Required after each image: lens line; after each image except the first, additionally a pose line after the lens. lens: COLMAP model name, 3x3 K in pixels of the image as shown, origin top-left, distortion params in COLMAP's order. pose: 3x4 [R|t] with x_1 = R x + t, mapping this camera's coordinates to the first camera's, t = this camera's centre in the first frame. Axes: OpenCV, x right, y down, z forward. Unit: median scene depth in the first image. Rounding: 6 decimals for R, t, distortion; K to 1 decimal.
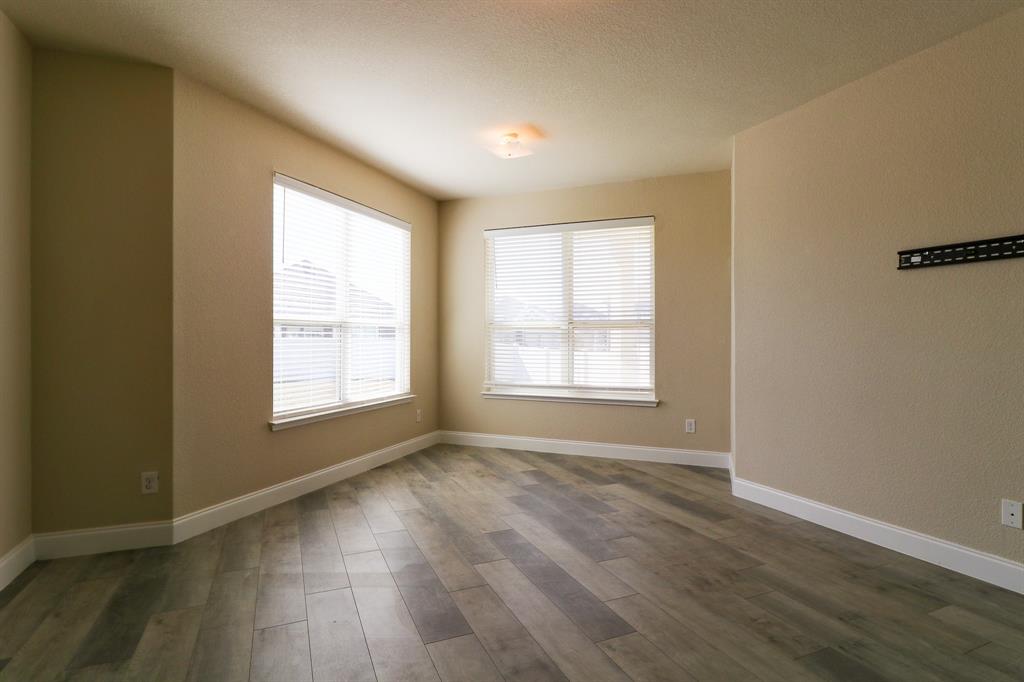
lens RADIAL K [[503.0, 0, 507.1], [0, 503.0, 336.2], [0, 0, 1]] dist [0.000316, -0.000657]
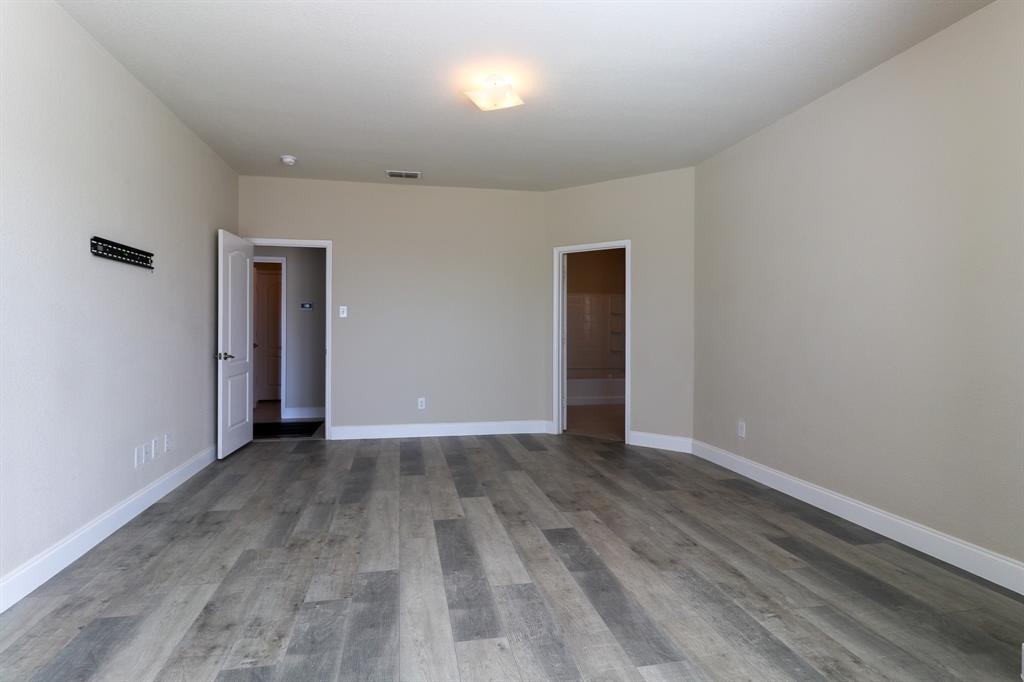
lens RADIAL K [[503.0, 0, 505.6], [0, 503.0, 338.4], [0, 0, 1]] dist [0.000316, -0.000657]
pose [[-0.978197, -0.009382, 0.207465, -0.210285], [-0.005741, 0.999819, 0.018148, 0.008133], [-0.207598, 0.016562, -0.978074, 1.945055]]
